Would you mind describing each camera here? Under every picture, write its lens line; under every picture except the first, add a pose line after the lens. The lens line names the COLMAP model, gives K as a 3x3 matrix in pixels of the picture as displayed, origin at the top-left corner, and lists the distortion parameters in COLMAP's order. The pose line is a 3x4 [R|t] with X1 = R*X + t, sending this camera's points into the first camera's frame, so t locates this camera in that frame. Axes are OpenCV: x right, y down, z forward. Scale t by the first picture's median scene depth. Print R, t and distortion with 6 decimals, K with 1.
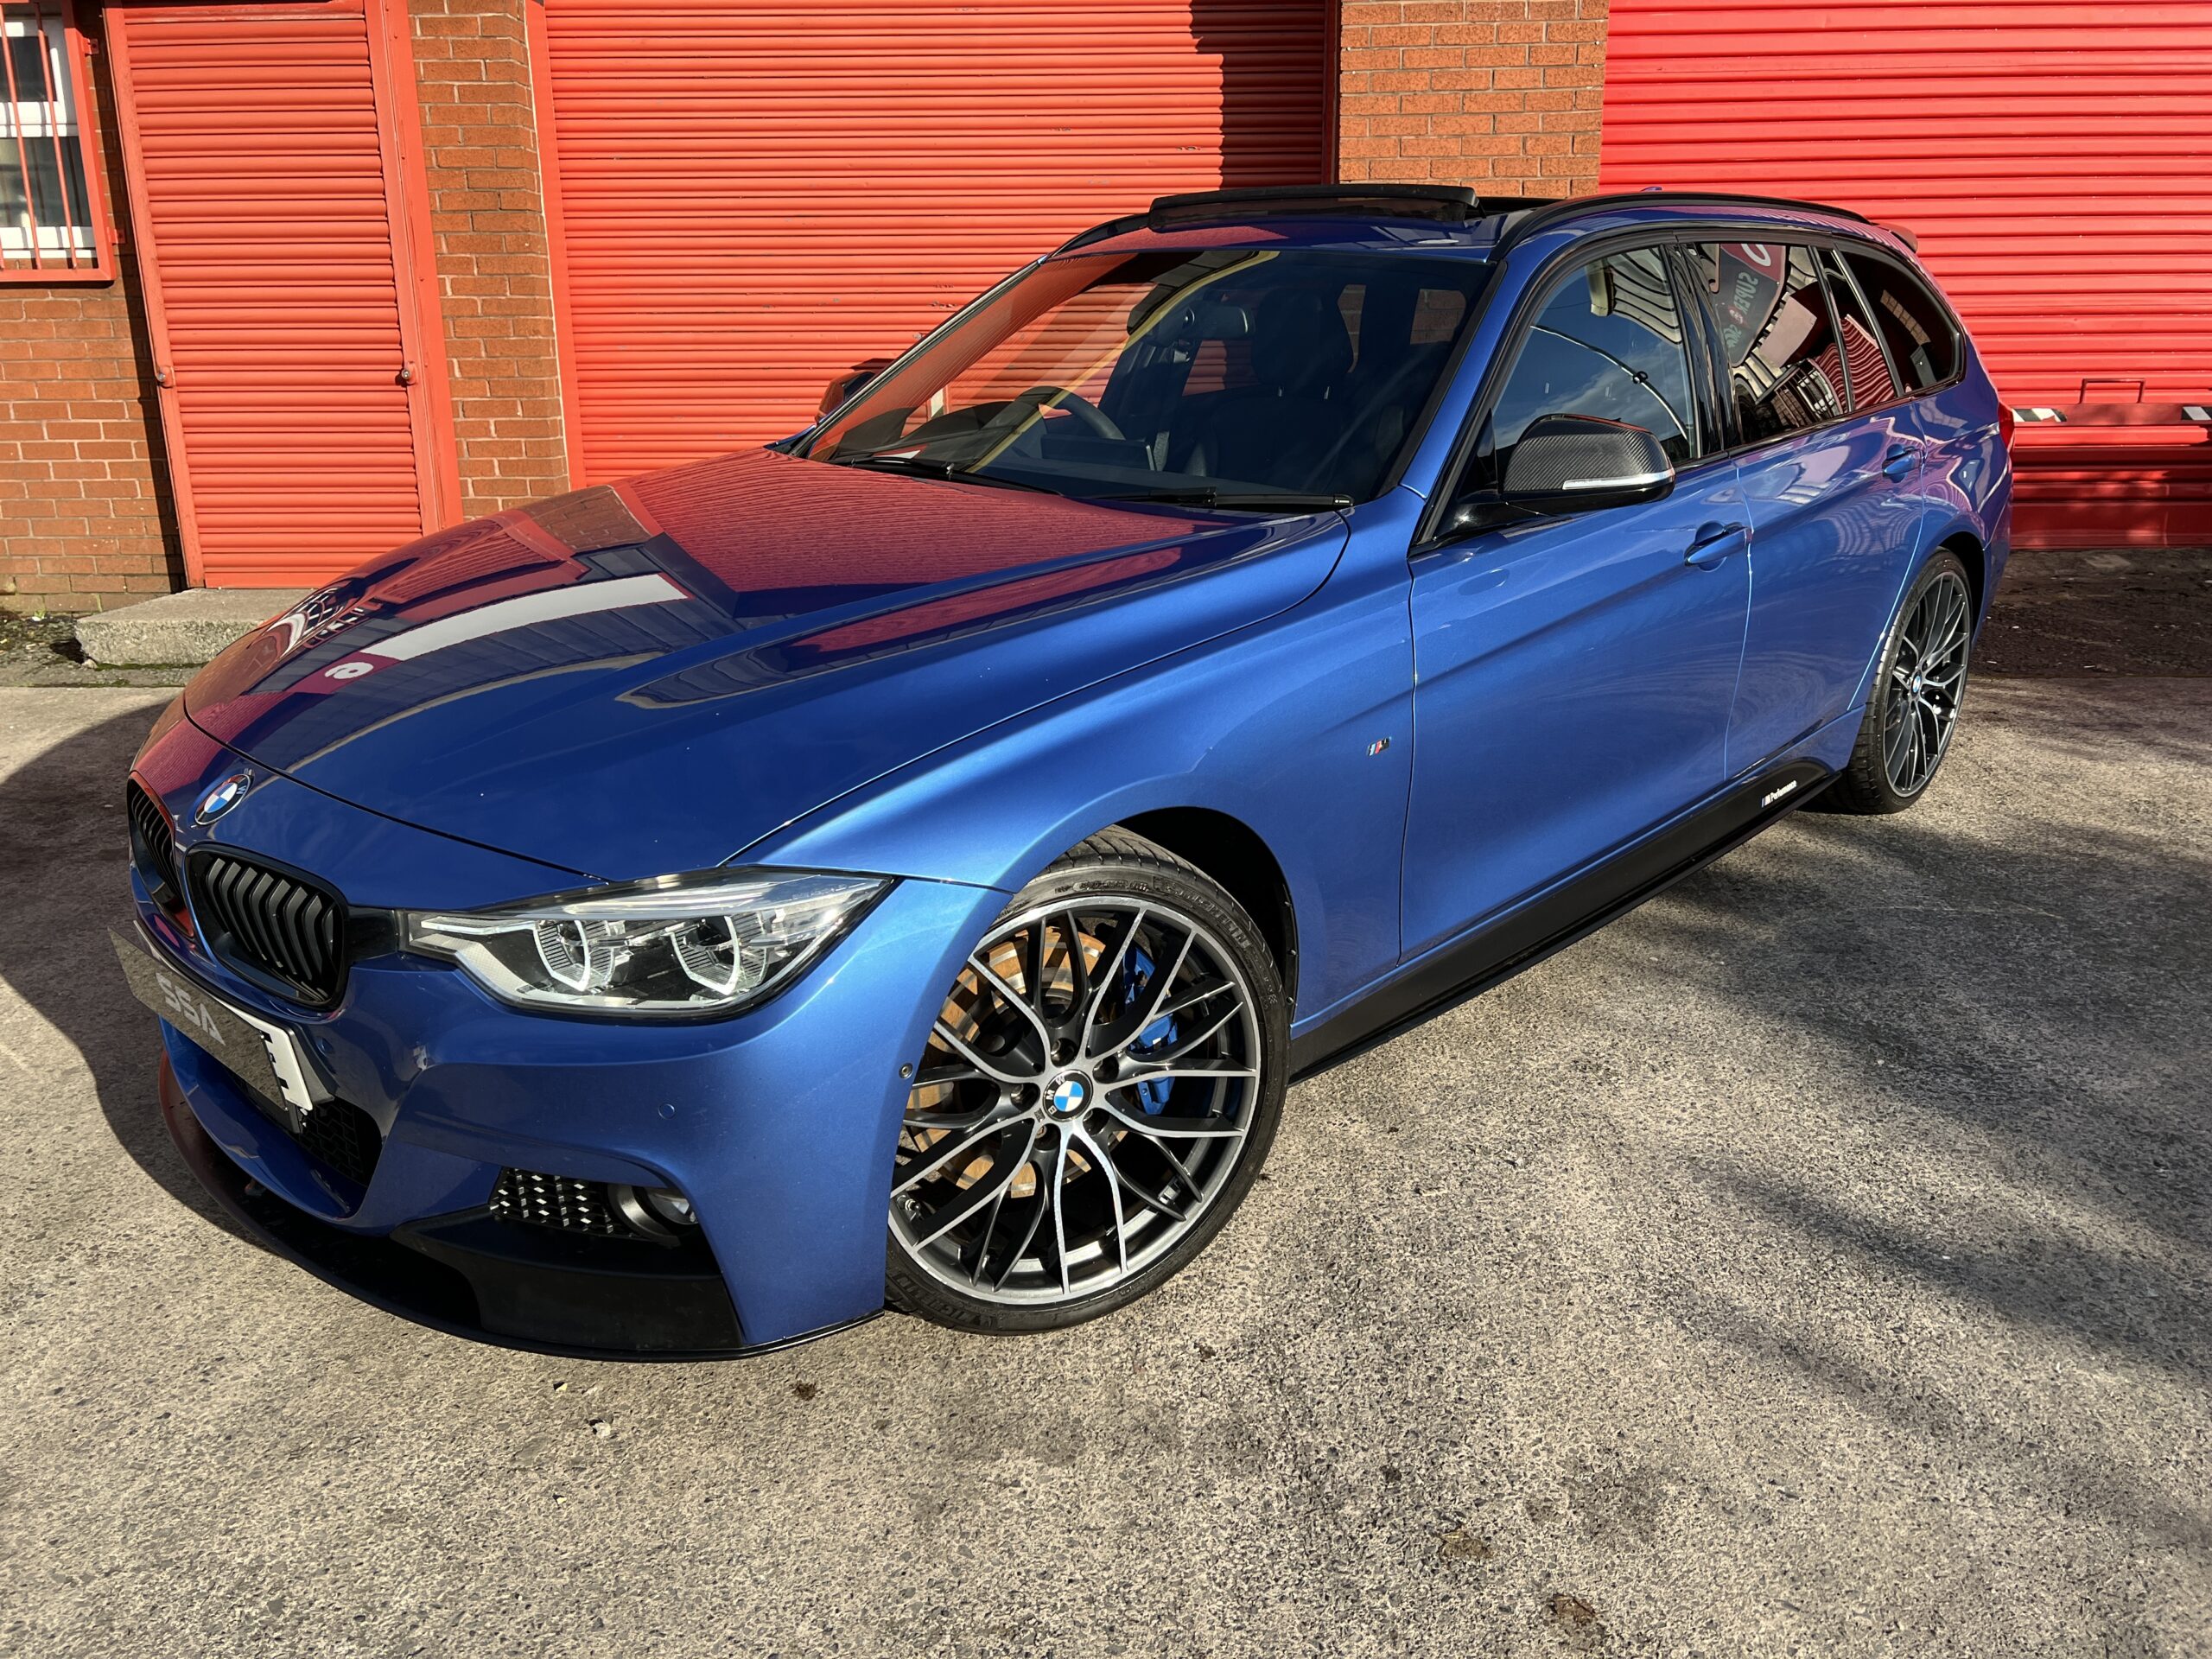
lens RADIAL K [[1672.5, 0, 1107.6], [0, 1672.5, 822.6], [0, 0, 1]] dist [0.038855, -0.044822]
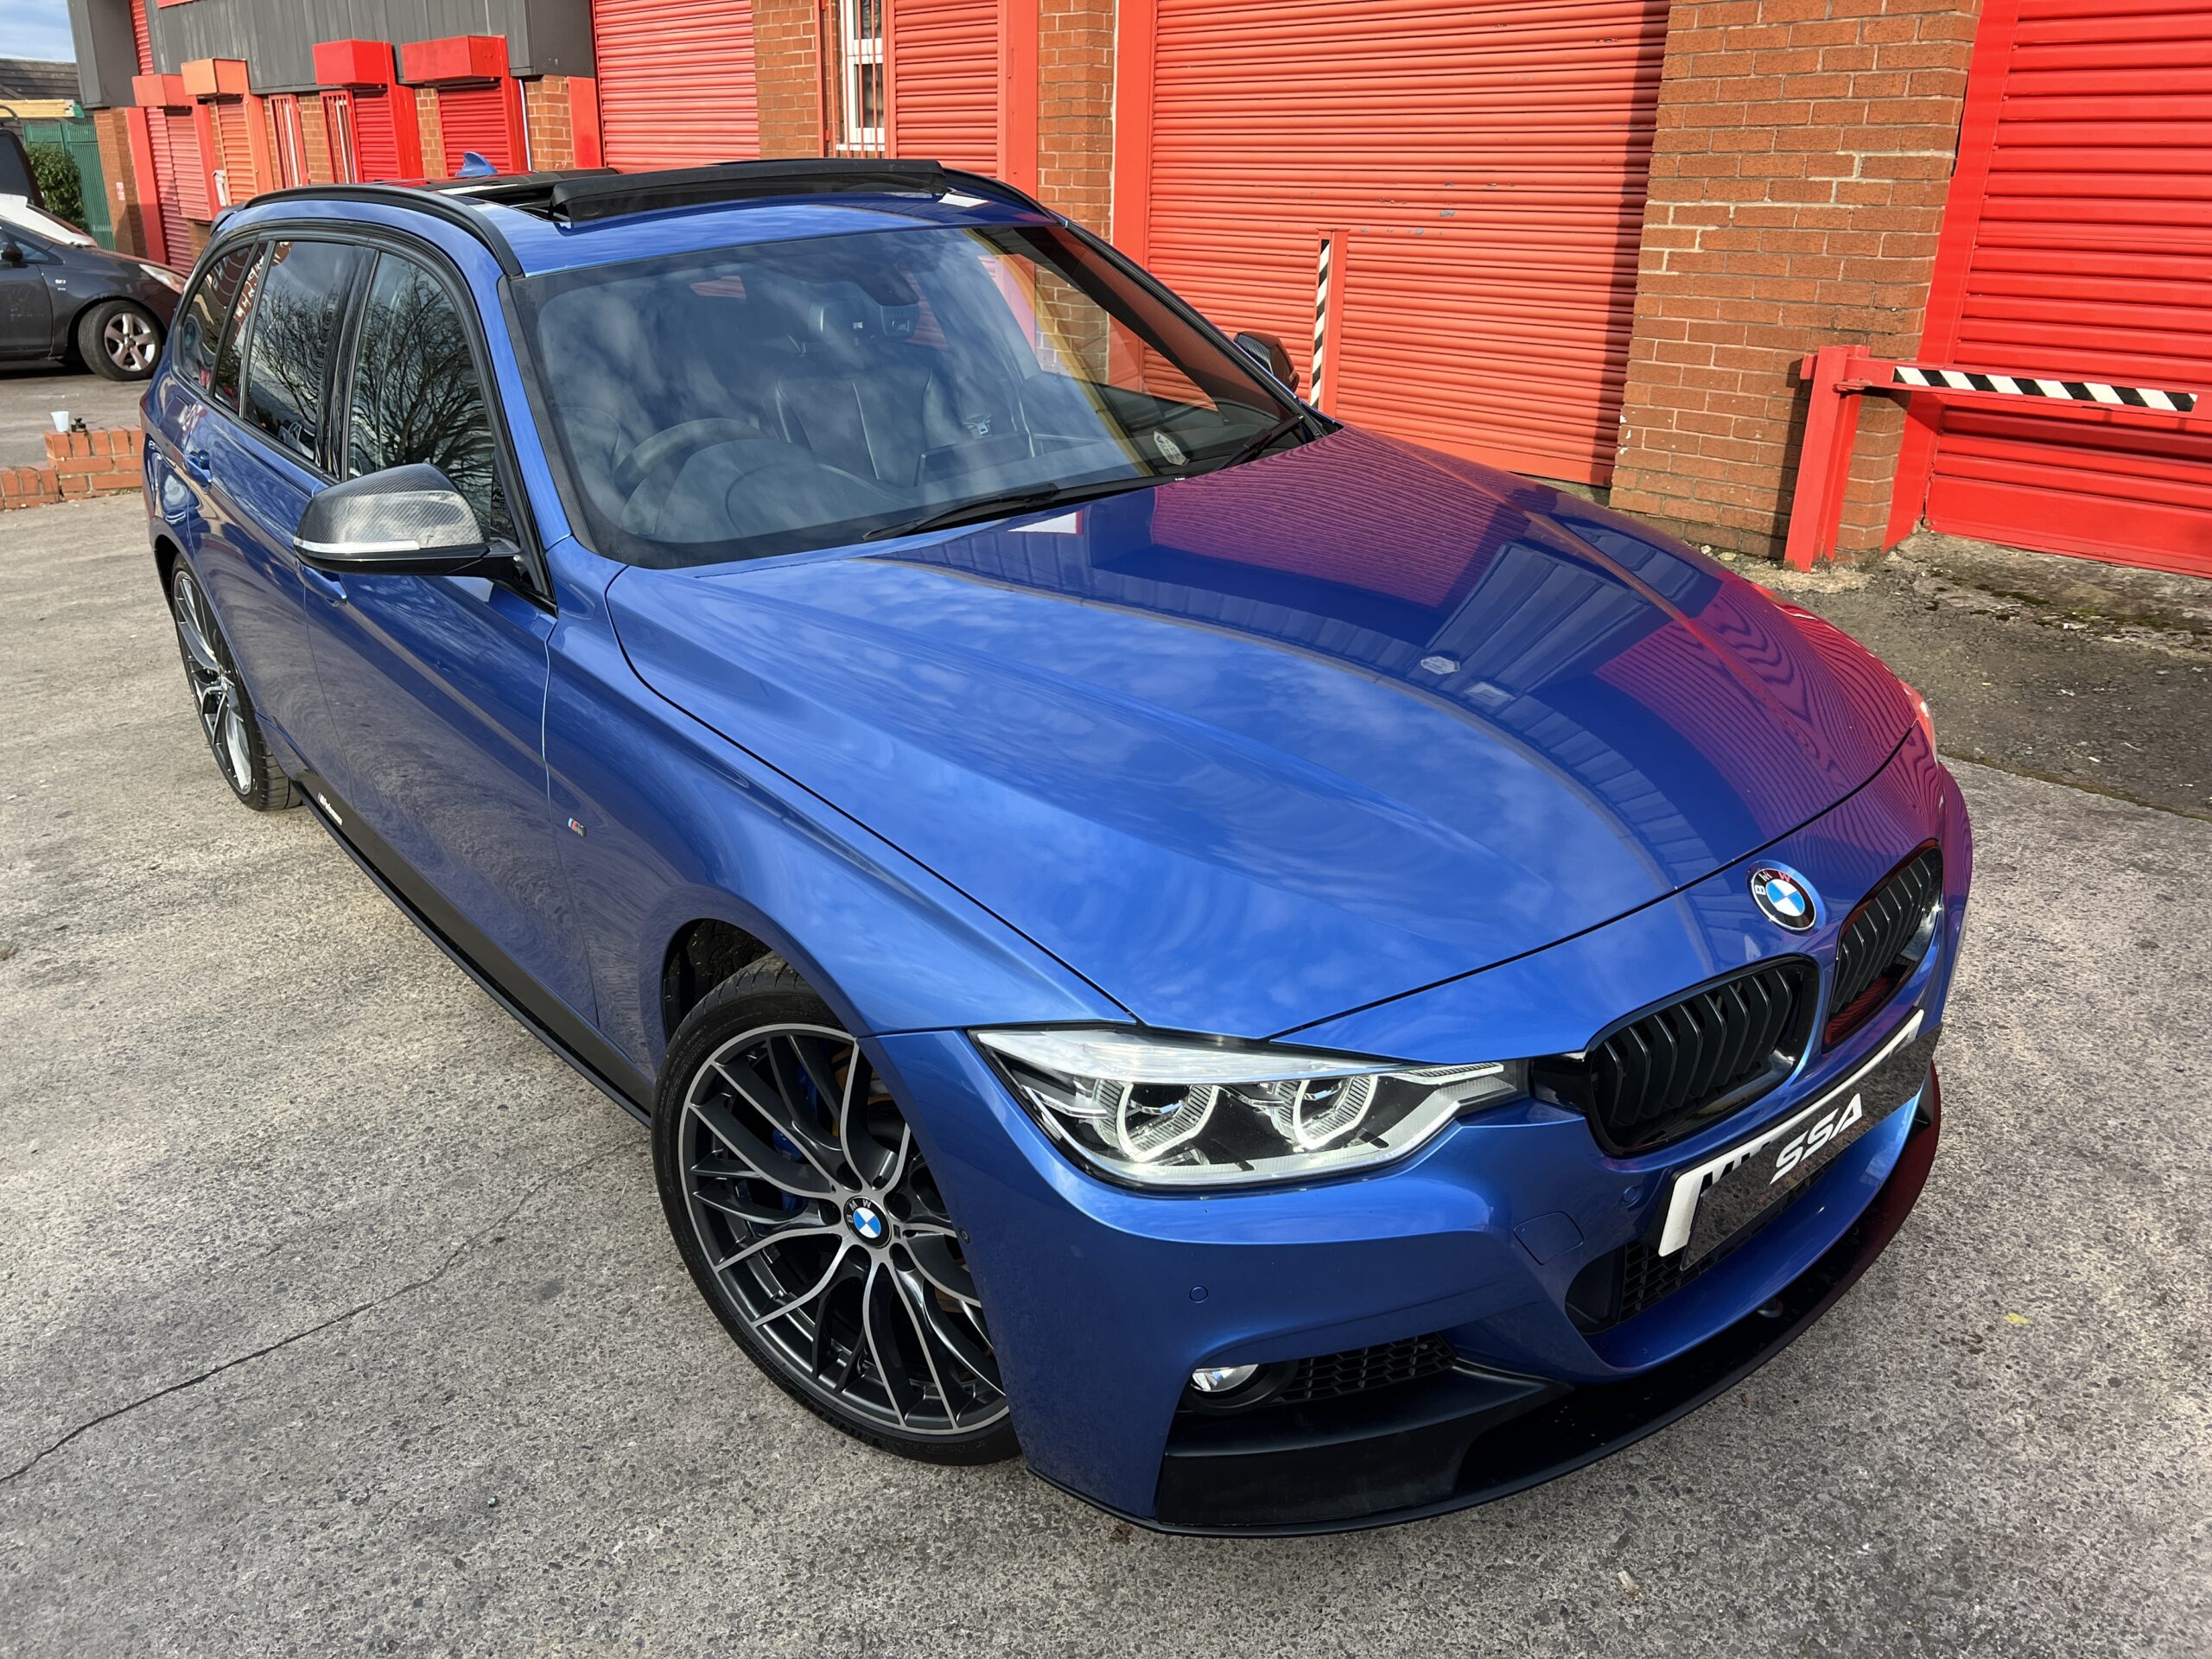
lens RADIAL K [[1673.9, 0, 1130.7], [0, 1673.9, 830.1], [0, 0, 1]] dist [0.001138, 0.000510]
pose [[0.671449, 0.287240, -0.683117, 1.665738], [-0.222155, 0.957448, 0.184230, -0.235457], [0.706967, 0.028057, 0.706689, 0.414581]]
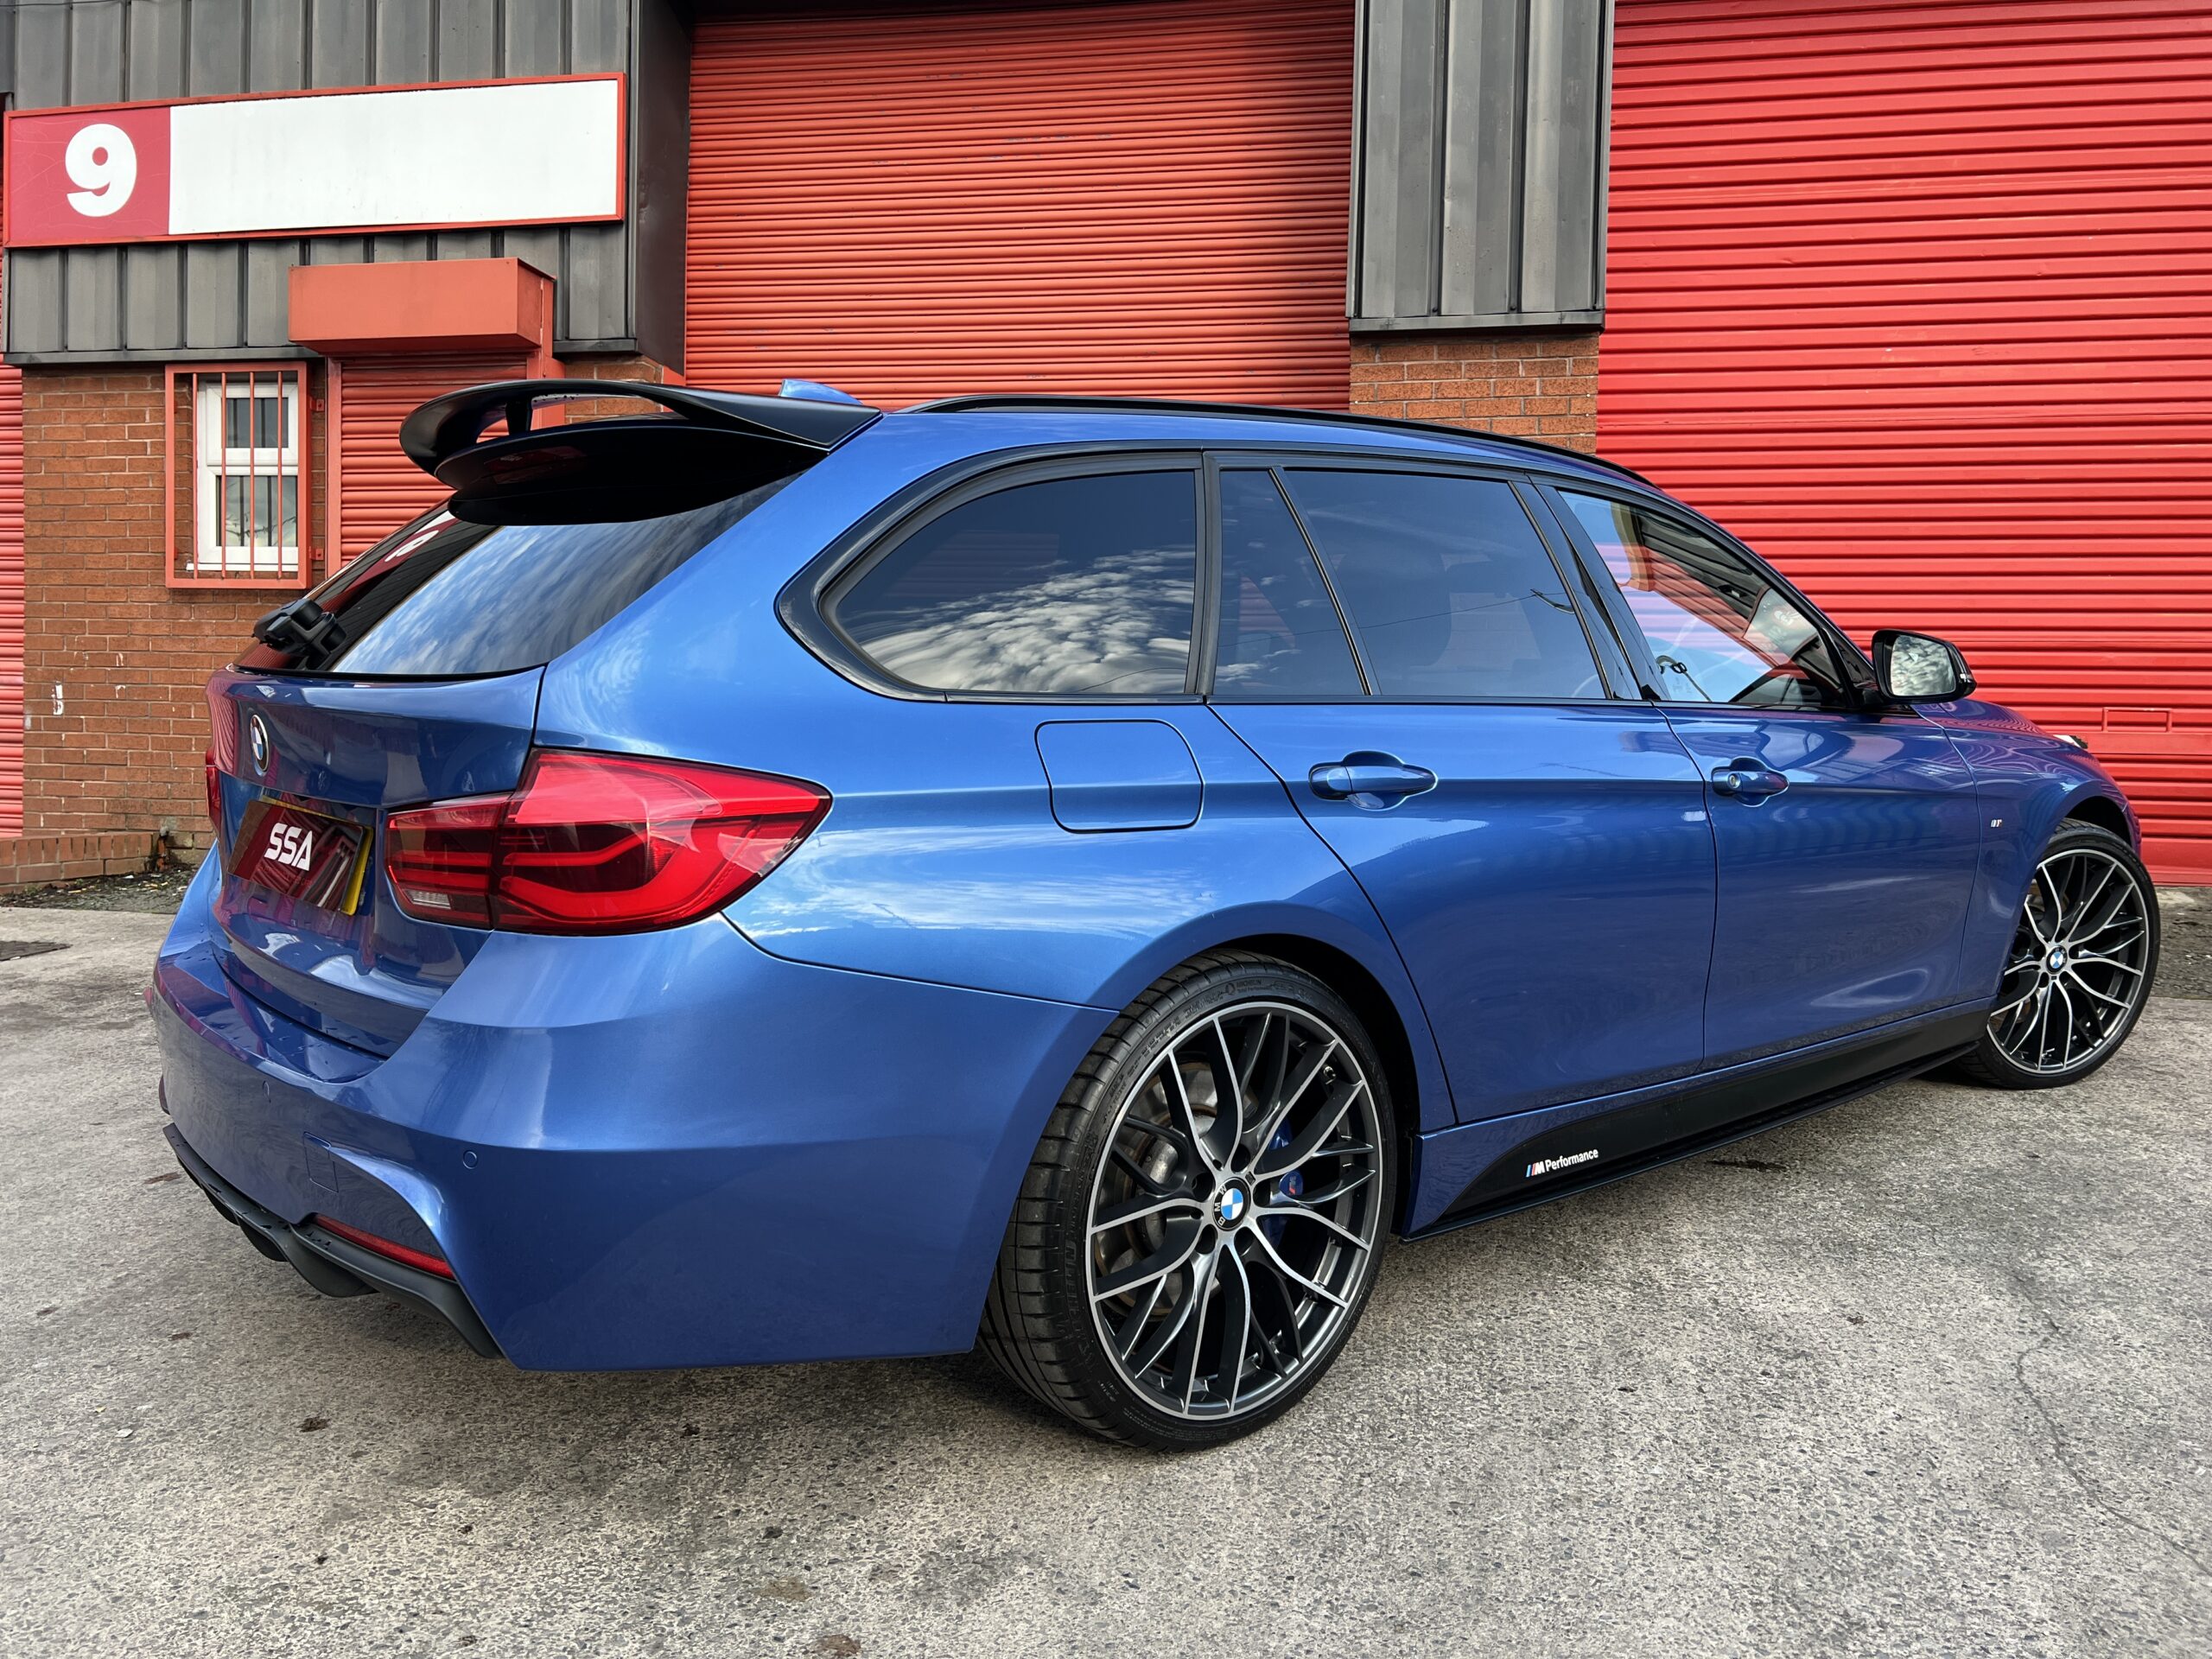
lens RADIAL K [[1673.8, 0, 1111.0], [0, 1673.8, 812.0], [0, 0, 1]] dist [0.039400, -0.048384]
pose [[0.986664, 0.034059, -0.159168, 0.406345], [-0.068951, 0.973249, -0.219162, 0.130371], [0.147445, 0.227214, 0.962618, -0.052983]]
